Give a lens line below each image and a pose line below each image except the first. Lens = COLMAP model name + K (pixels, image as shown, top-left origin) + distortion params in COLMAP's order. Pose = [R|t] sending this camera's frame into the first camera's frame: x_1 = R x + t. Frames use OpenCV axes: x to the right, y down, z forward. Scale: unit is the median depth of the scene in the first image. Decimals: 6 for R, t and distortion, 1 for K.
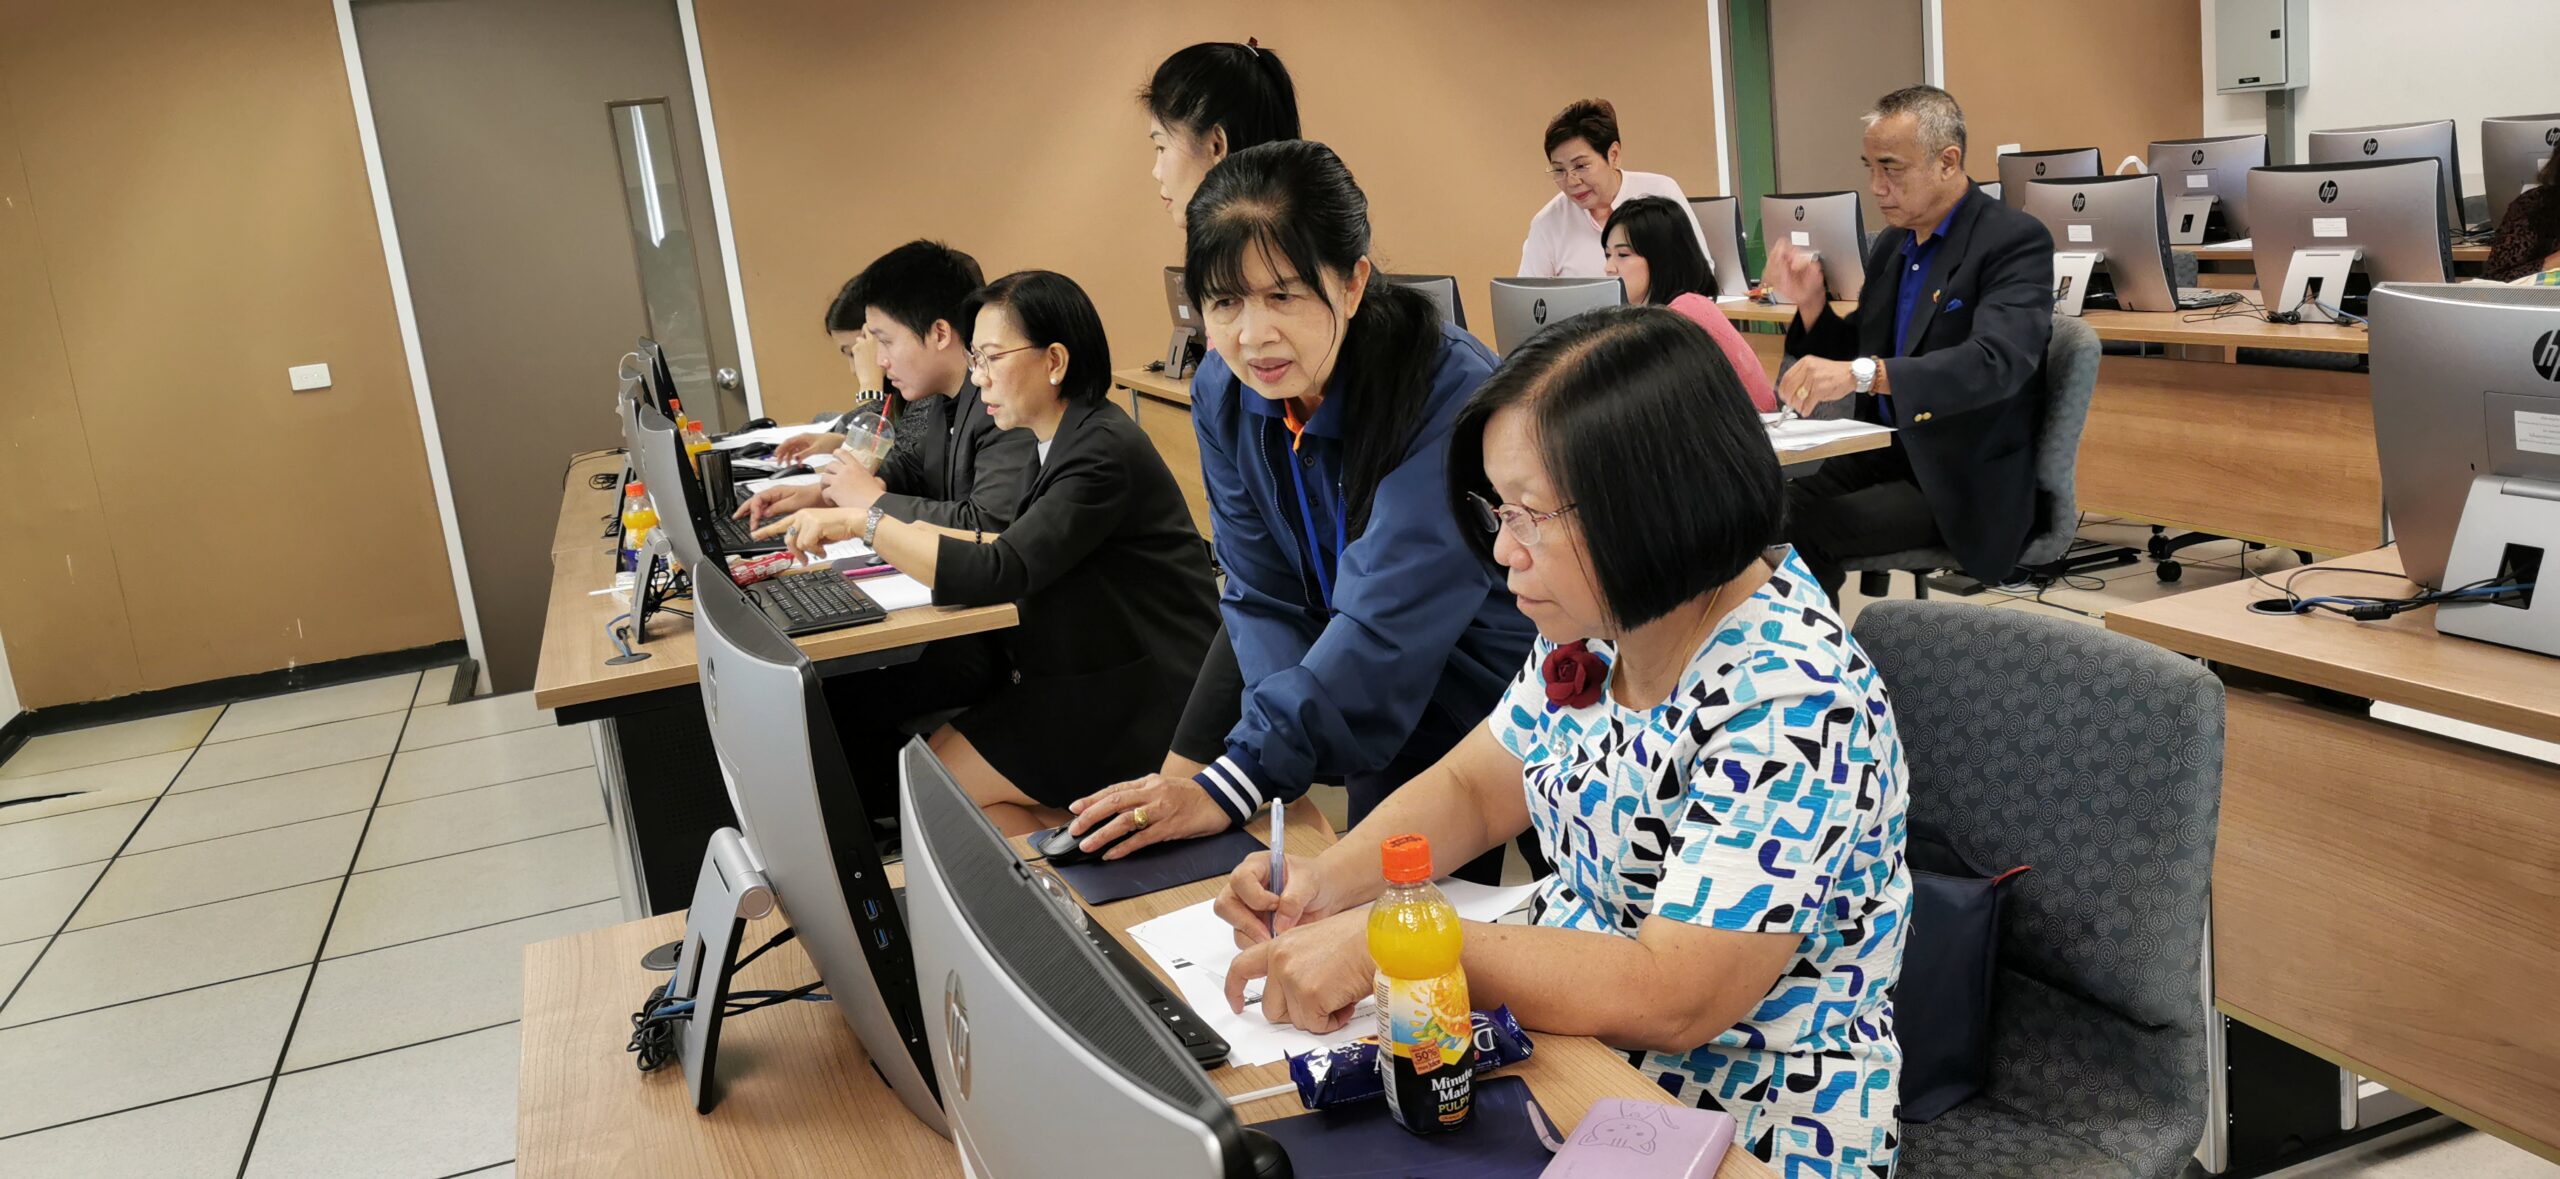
lens RADIAL K [[1941.9, 0, 1280.0], [0, 1941.9, 589.5], [0, 0, 1]] dist [0.000245, -0.005615]
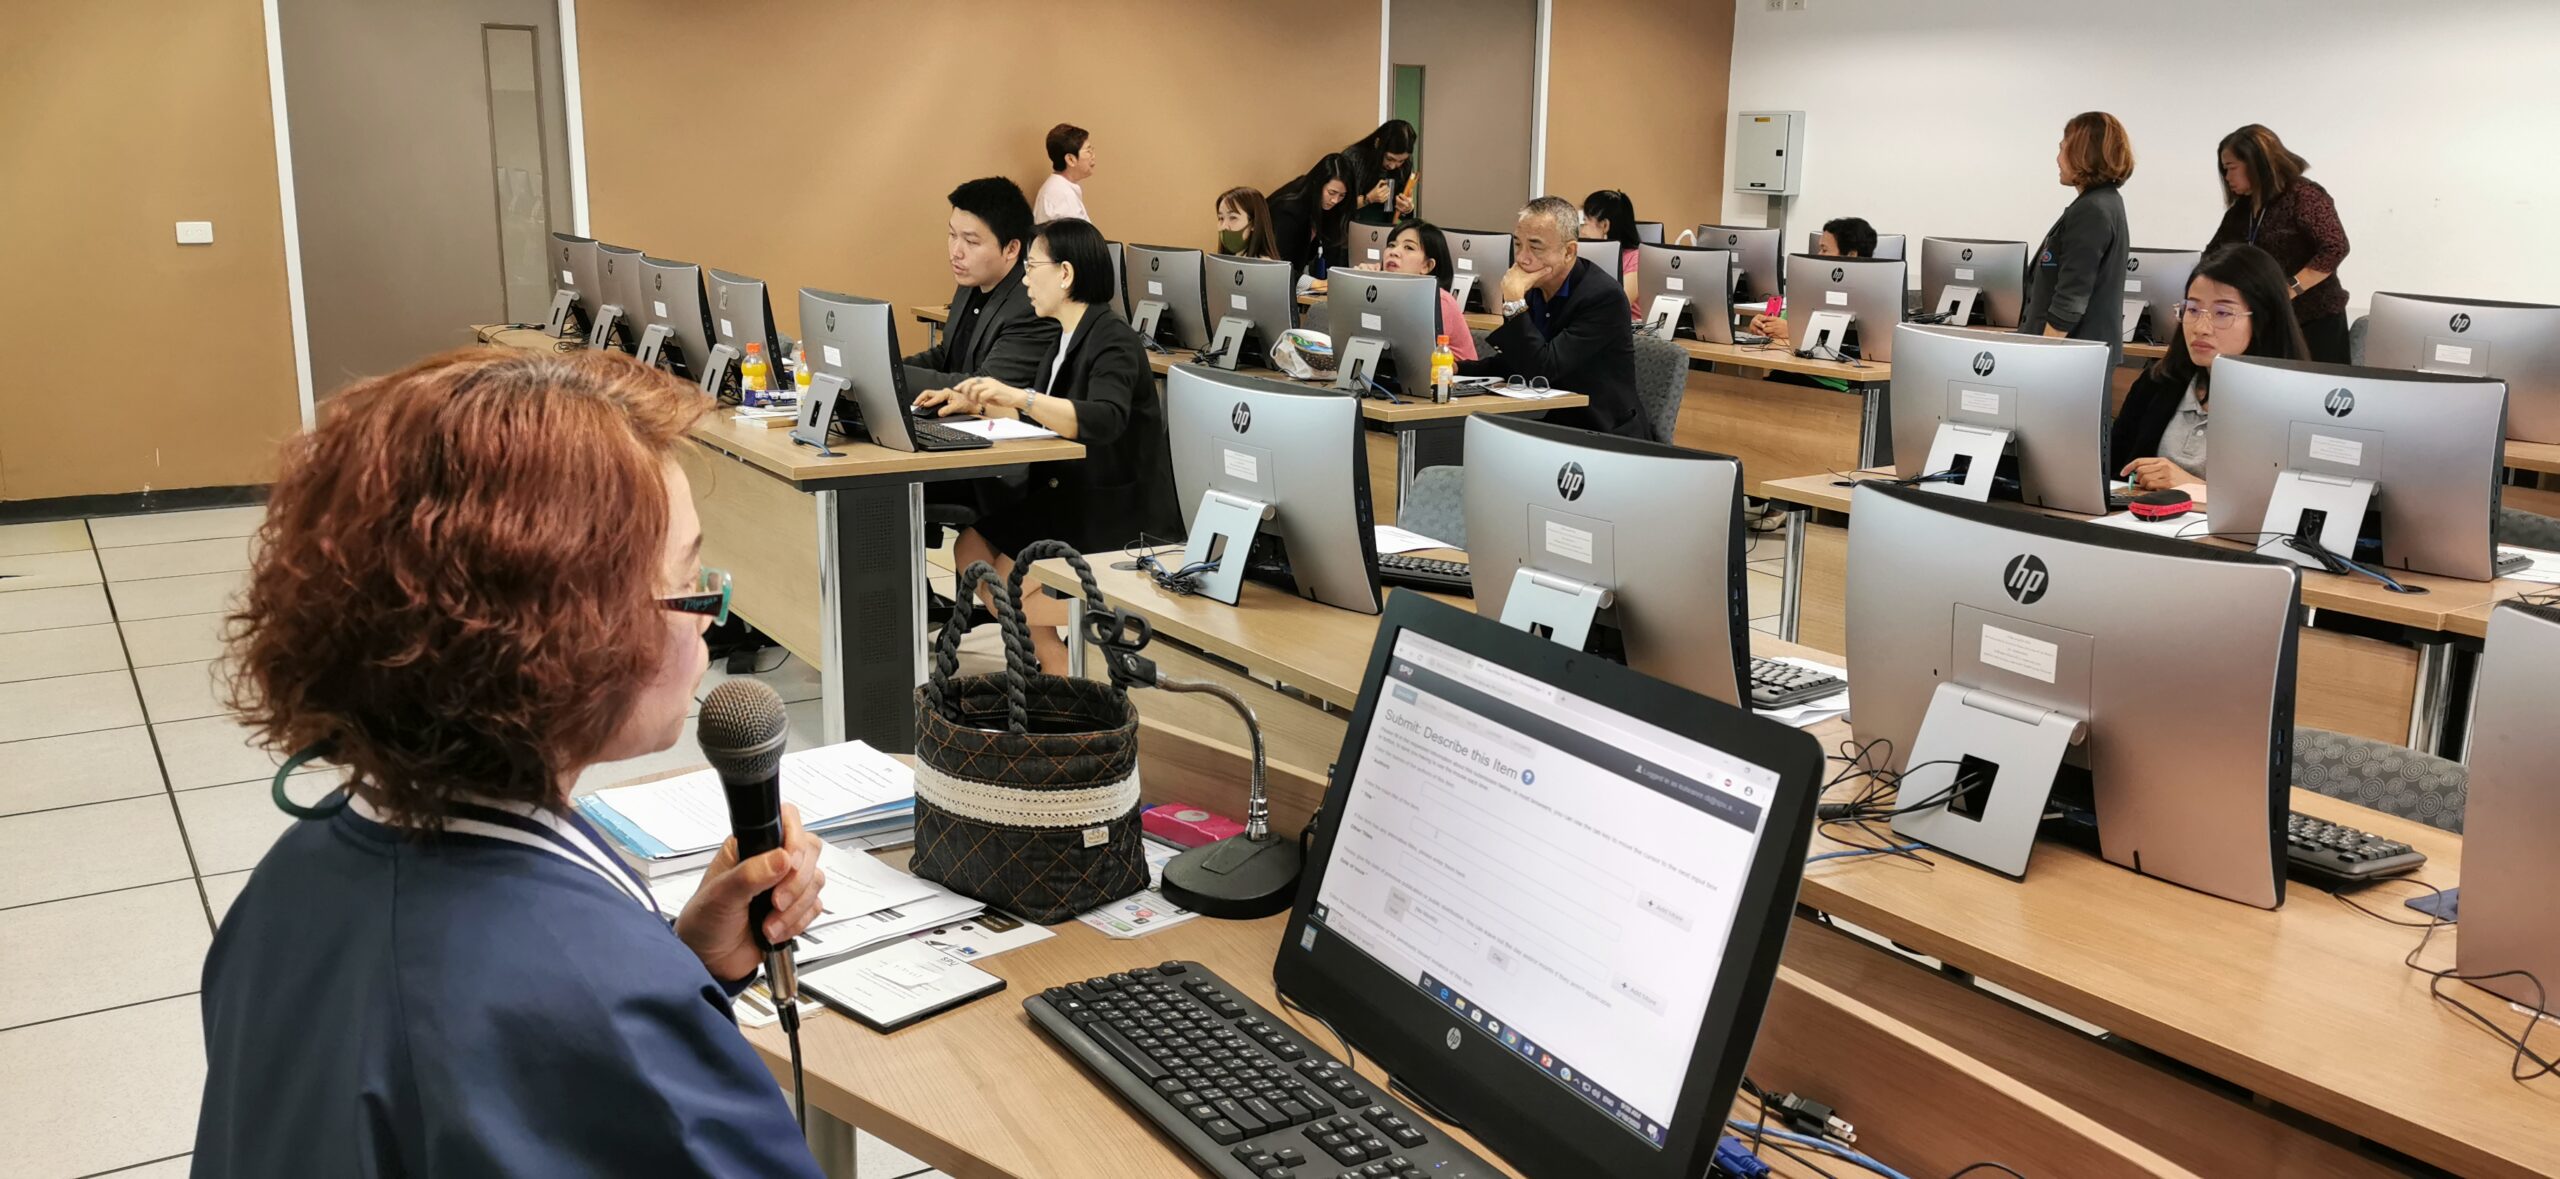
lens RADIAL K [[1941.9, 0, 1280.0], [0, 1941.9, 589.5], [0, 0, 1]] dist [0.000245, -0.005615]
pose [[0.962043, 0.072992, 0.262956, -0.258581], [-0.073847, 0.997247, -0.006646, 0.082304], [-0.262717, -0.013025, 0.964785, -0.353067]]
